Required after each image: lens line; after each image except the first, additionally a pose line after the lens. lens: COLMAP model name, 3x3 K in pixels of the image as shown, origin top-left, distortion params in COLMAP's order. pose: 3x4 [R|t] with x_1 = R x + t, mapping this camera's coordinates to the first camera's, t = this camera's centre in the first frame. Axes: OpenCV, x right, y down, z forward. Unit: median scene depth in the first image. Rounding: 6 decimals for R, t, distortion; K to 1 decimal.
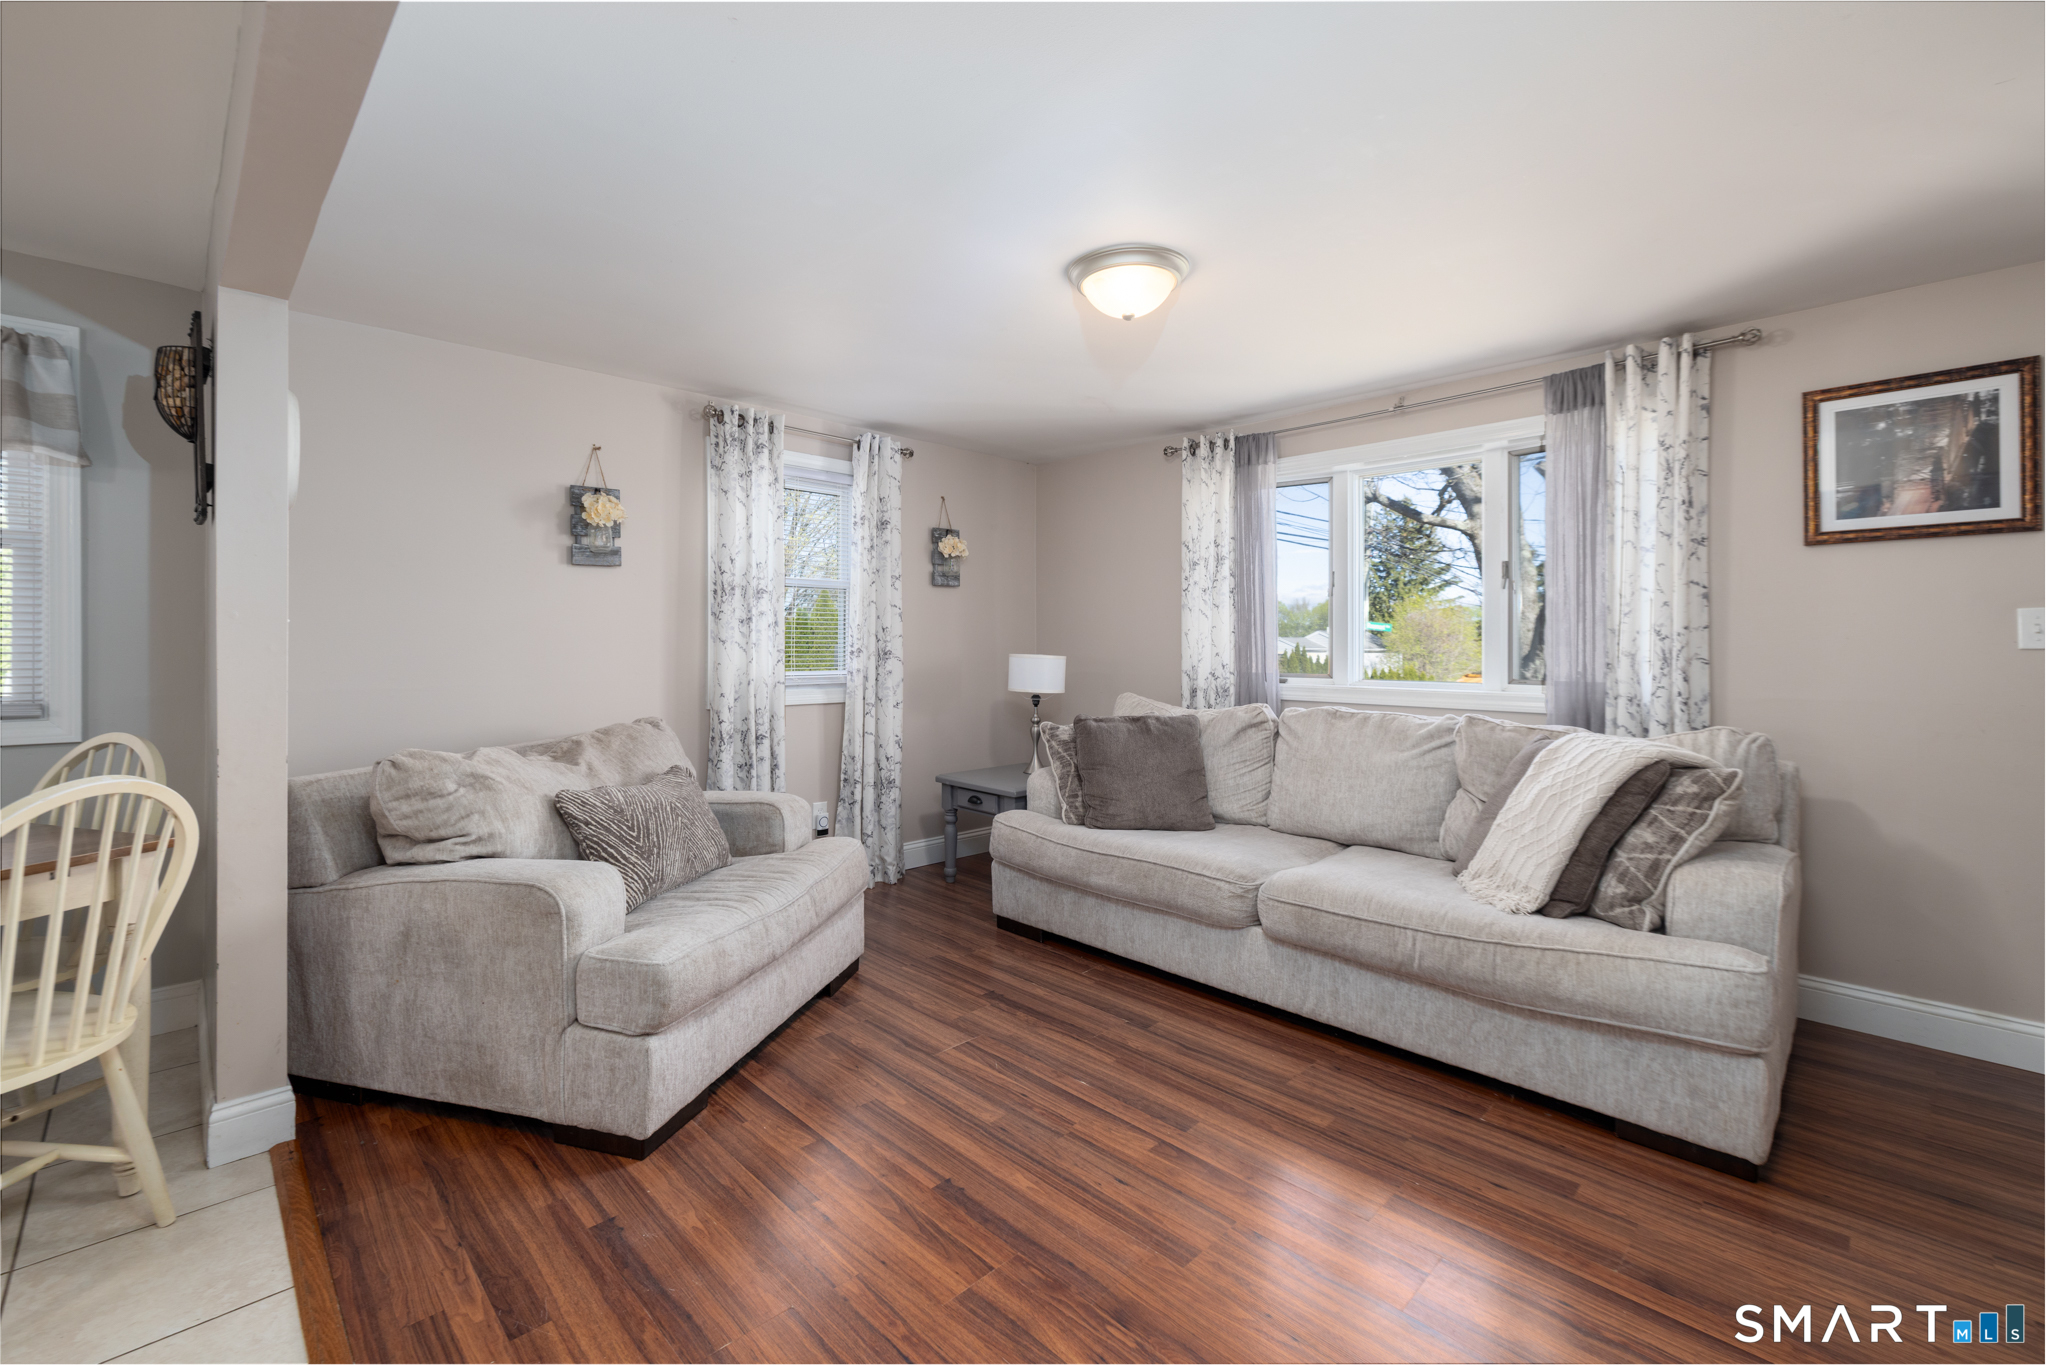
lens RADIAL K [[855.1, 0, 1011.6], [0, 855.1, 643.7], [0, 0, 1]] dist [-0.003599, 0.000185]
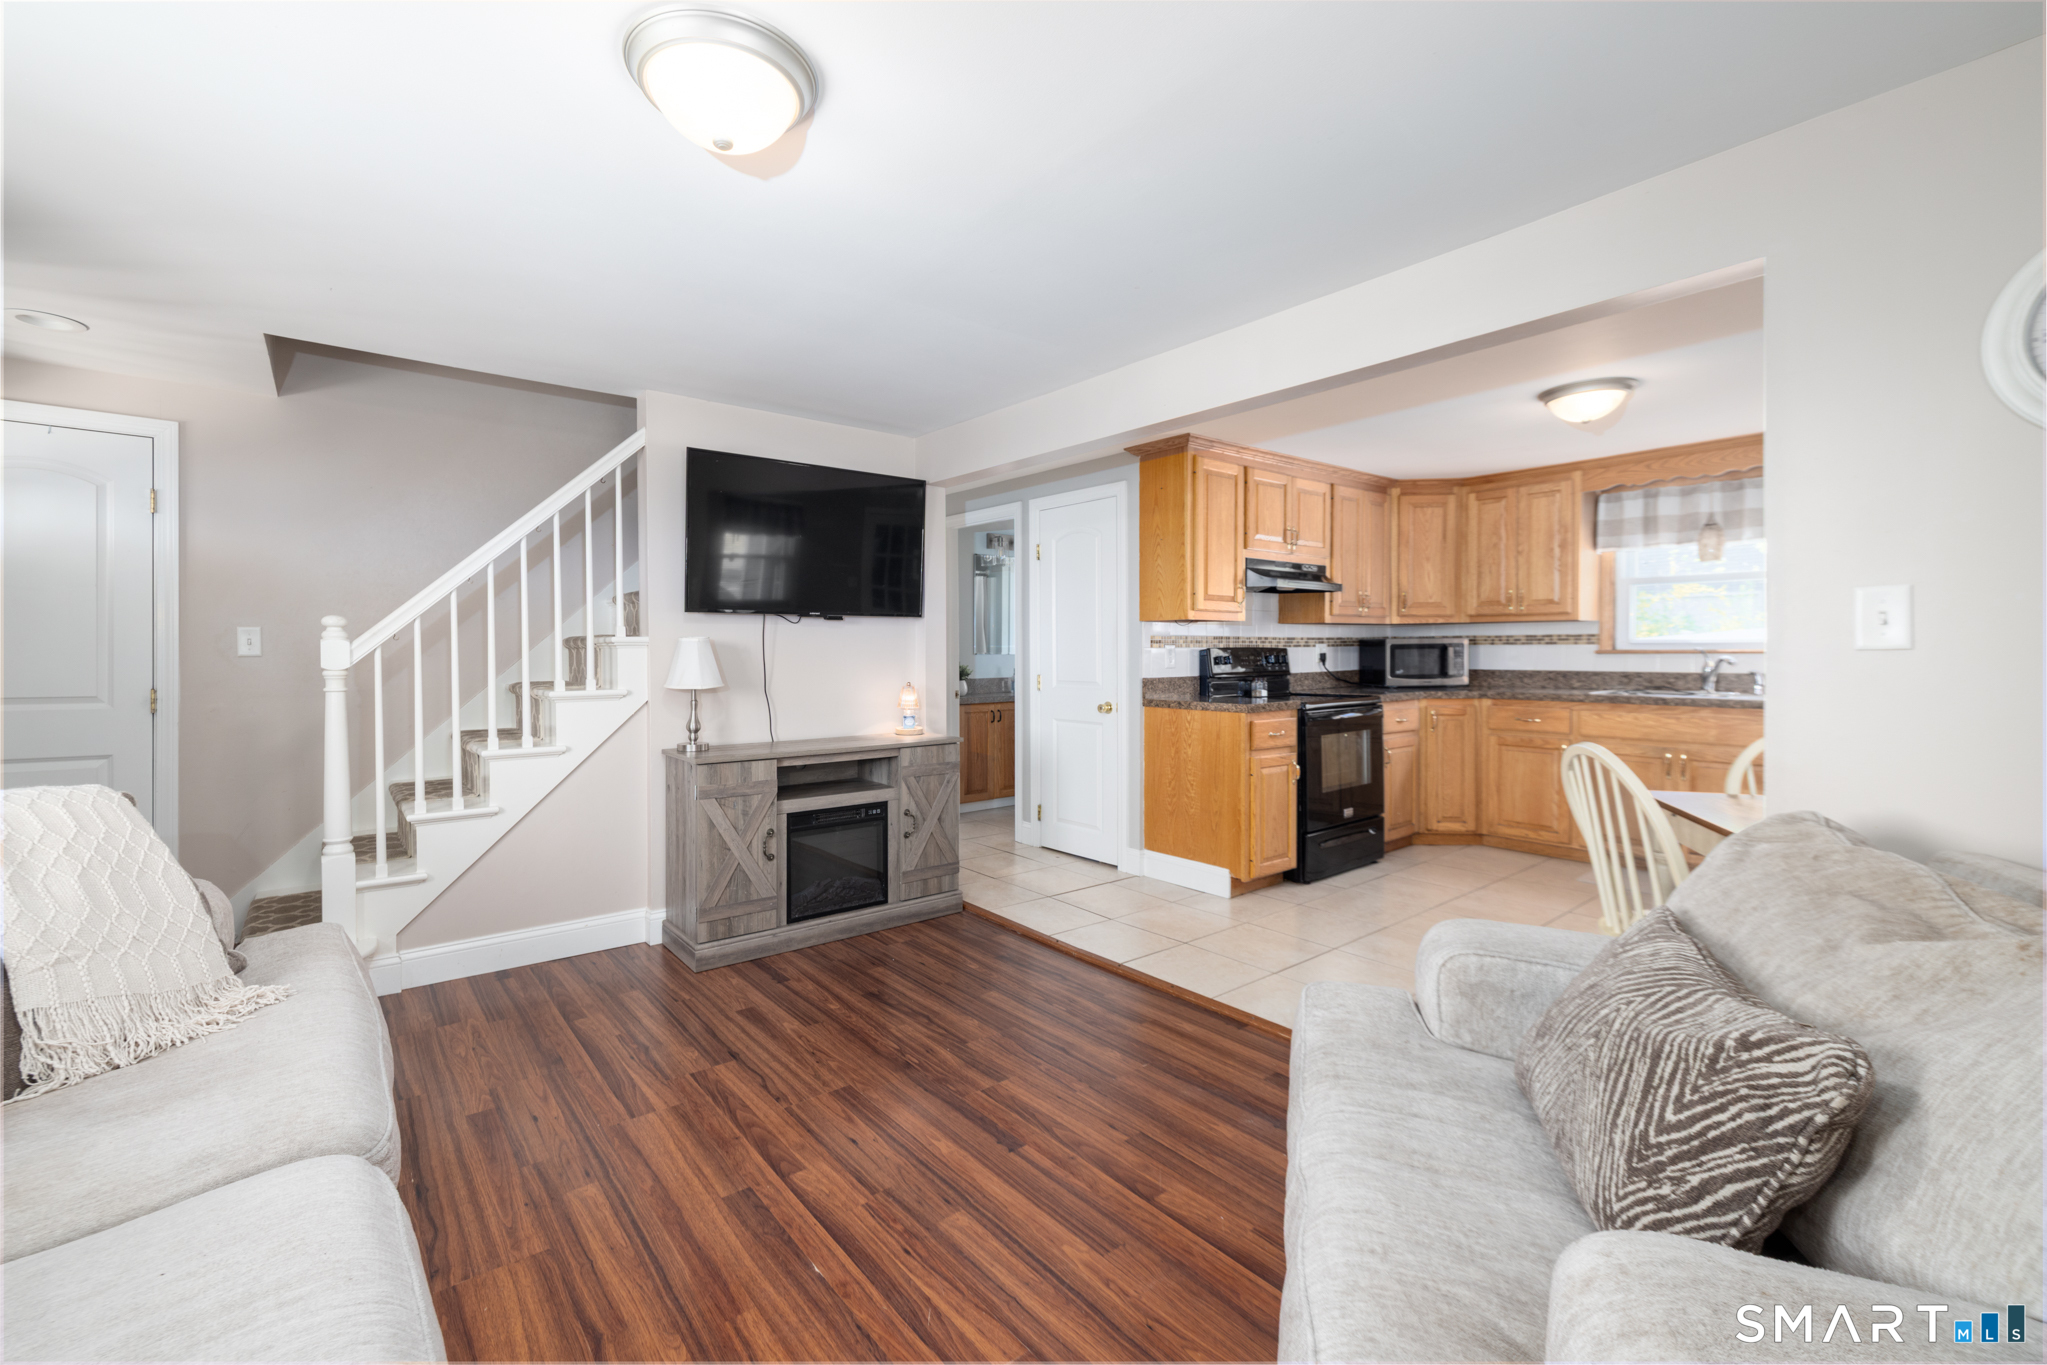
lens RADIAL K [[868.2, 0, 1013.9], [0, 868.2, 663.6], [0, 0, 1]] dist [0.001243, 0.000027]
pose [[-0.995935, 0.000190, 0.090070, -0.132256], [0.001177, 0.999940, 0.010901, 0.003946], [-0.090063, 0.010963, -0.995876, 1.560216]]
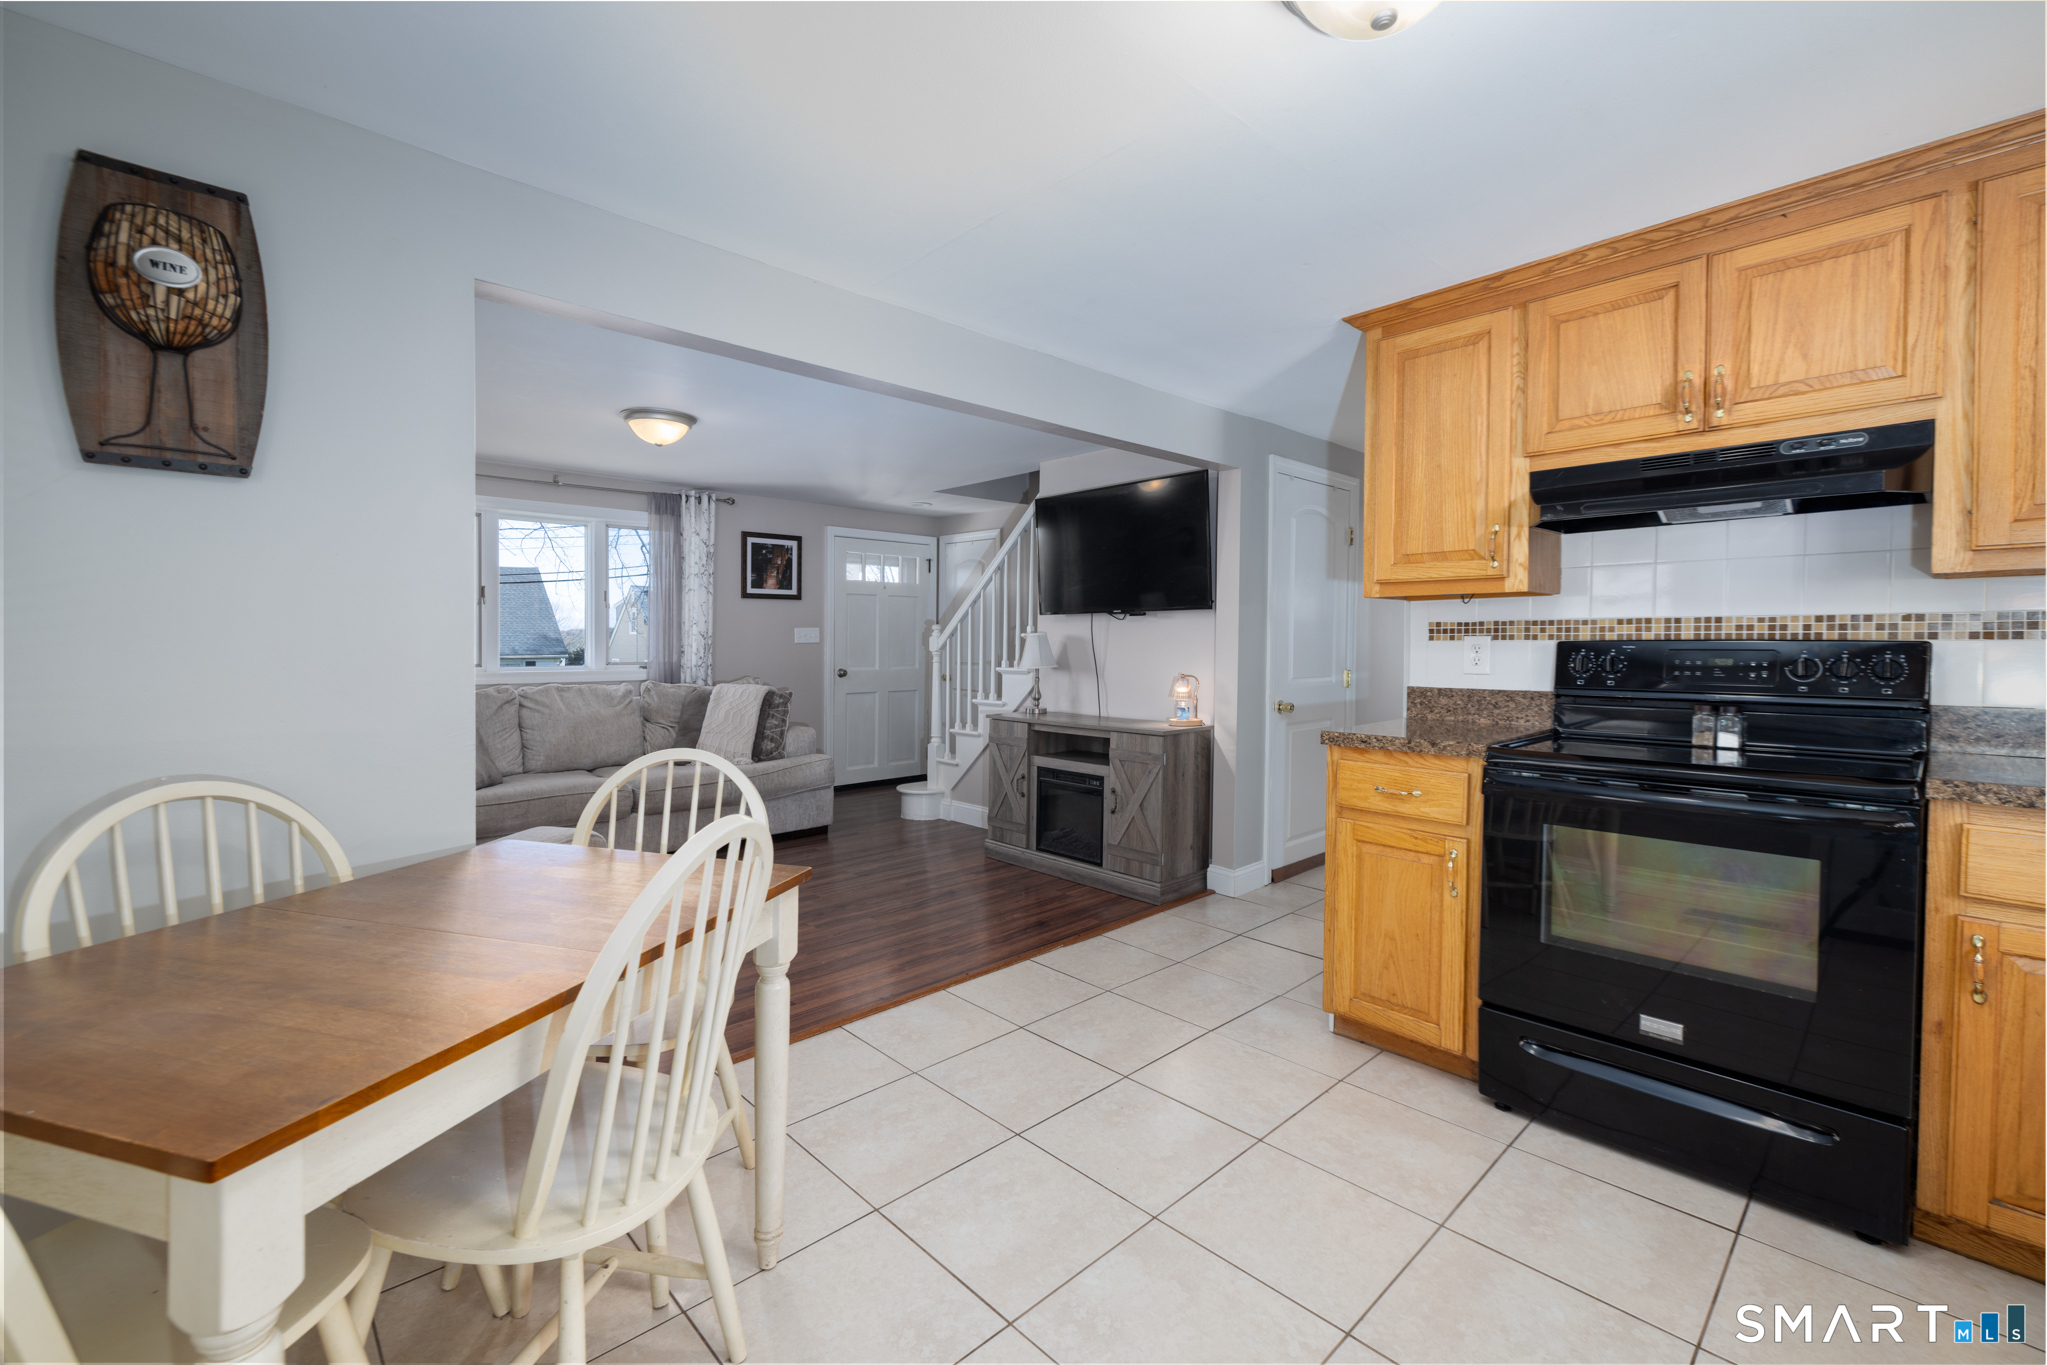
lens RADIAL K [[867.9, 0, 952.4], [0, 867.9, 650.6], [0, 0, 1]] dist [-0.003349, -0.000540]
pose [[0.074342, -0.011546, 0.997166, -1.450053], [-0.004785, 0.999917, 0.011934, -0.005750], [-0.997221, -0.005659, 0.074281, 0.287925]]
